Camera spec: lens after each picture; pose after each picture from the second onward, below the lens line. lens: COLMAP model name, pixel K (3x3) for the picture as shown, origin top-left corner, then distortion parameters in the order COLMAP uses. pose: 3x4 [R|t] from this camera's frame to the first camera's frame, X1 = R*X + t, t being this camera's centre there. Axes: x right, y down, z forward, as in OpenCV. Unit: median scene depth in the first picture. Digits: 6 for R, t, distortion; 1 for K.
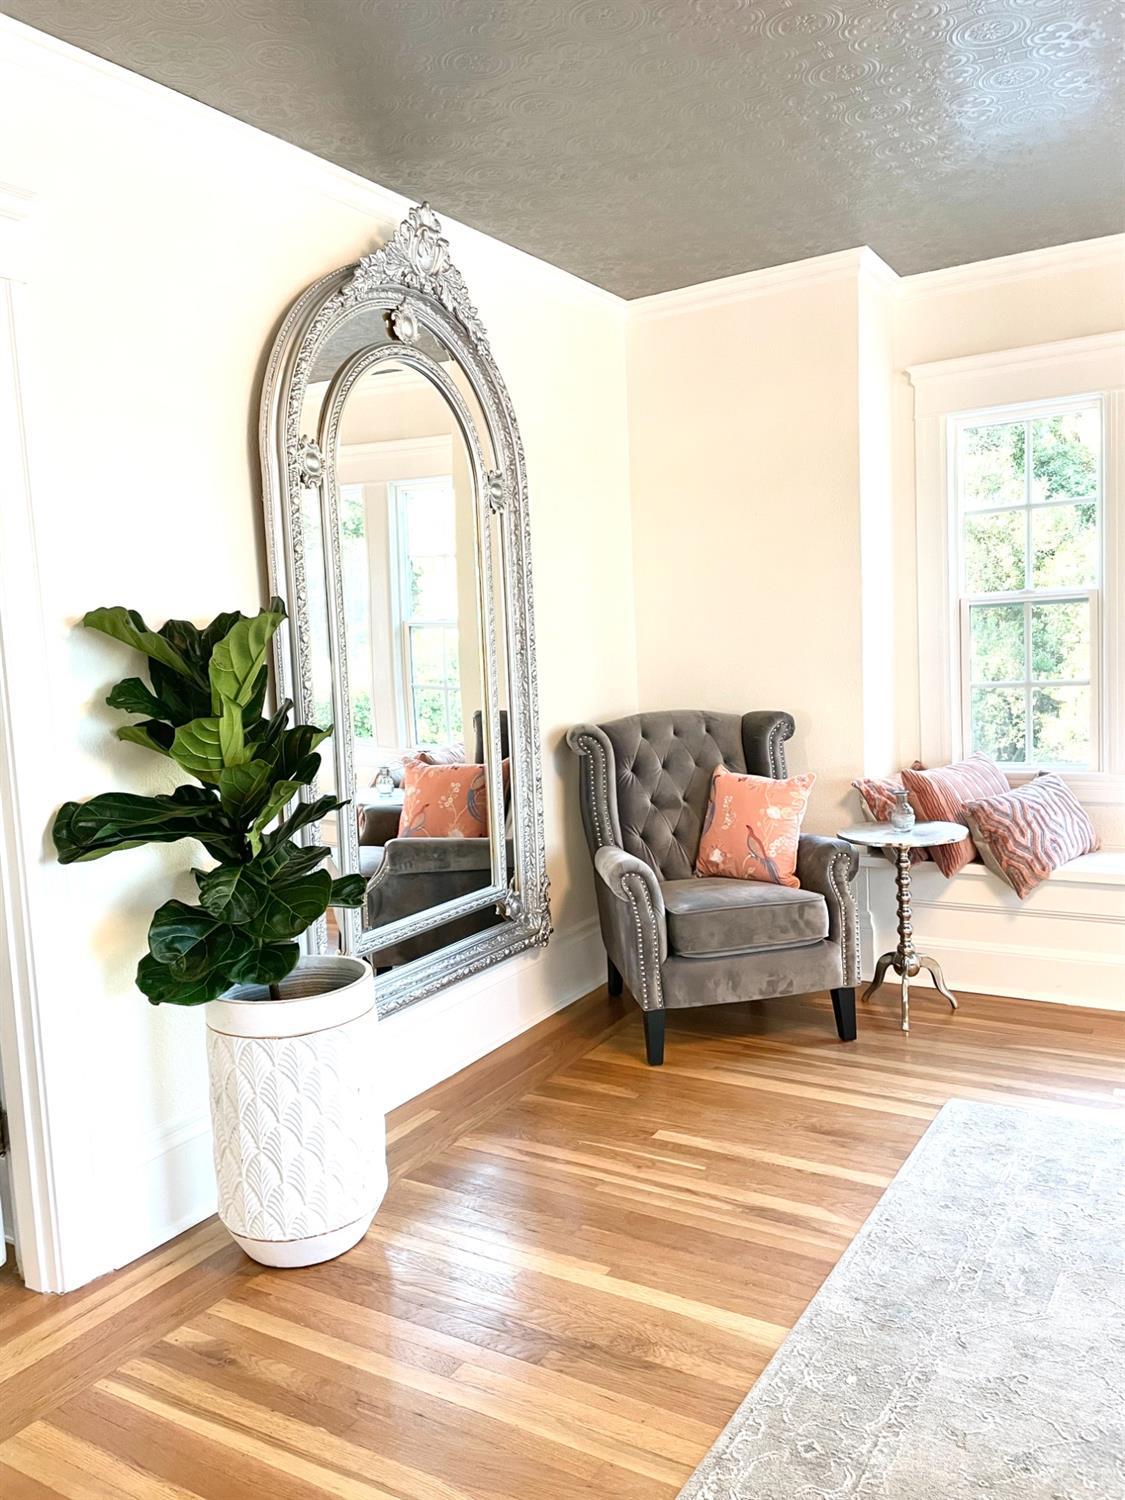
lens RADIAL K [[1142.5, 0, 562.5], [0, 1142.5, 750.0], [0, 0, 1]] dist [0.109295, -0.135368]
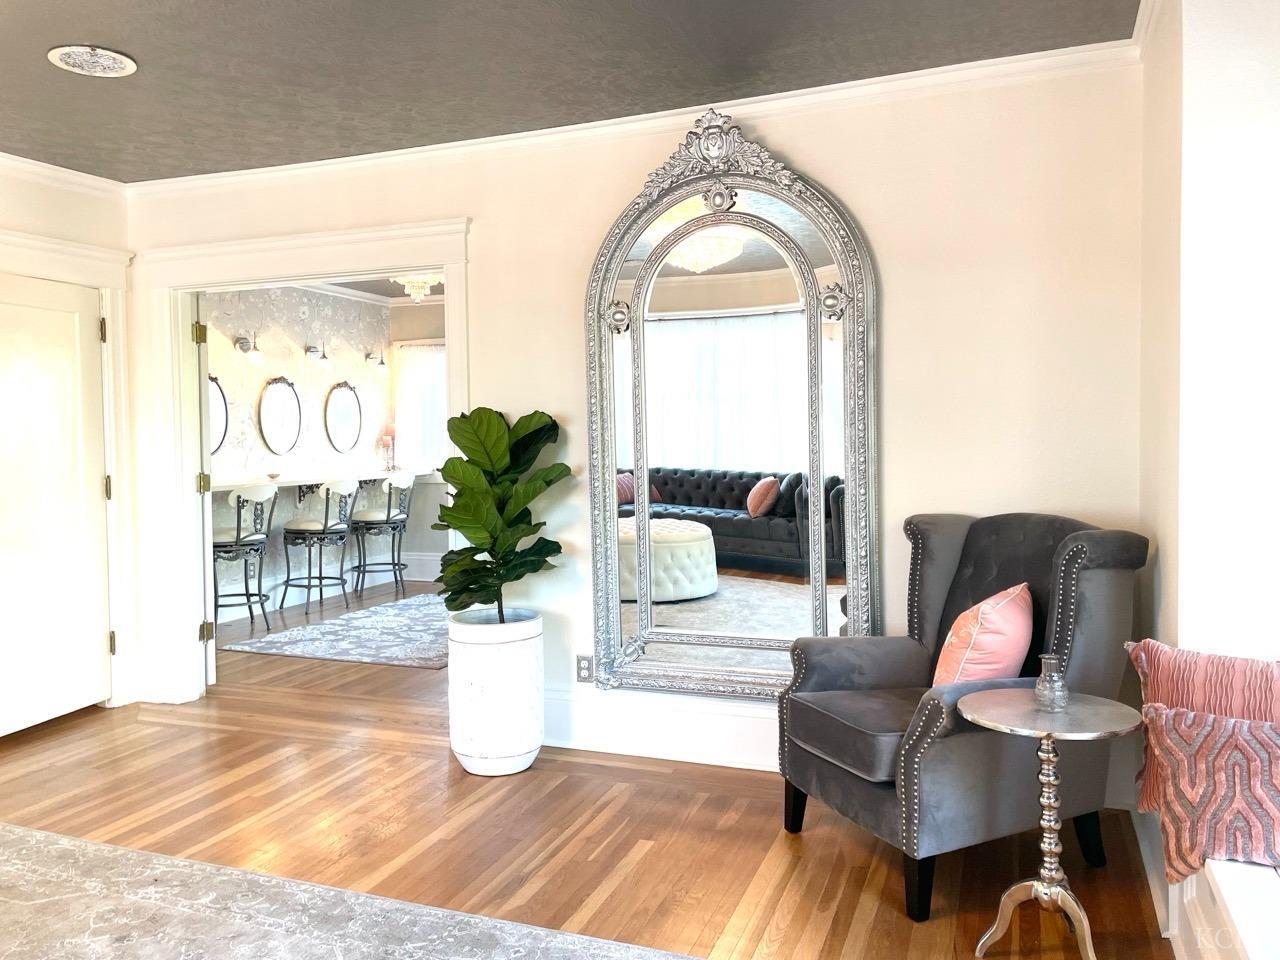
lens RADIAL K [[974.9, 0, 640.0], [0, 974.9, 480.0], [0, 0, 1]] dist [0.109295, -0.135368]
pose [[0.175144, 0.090523, -0.980373, 1.106312], [-0.088736, 0.993163, 0.075851, -0.131216], [0.980536, 0.073709, 0.181979, 0.796735]]
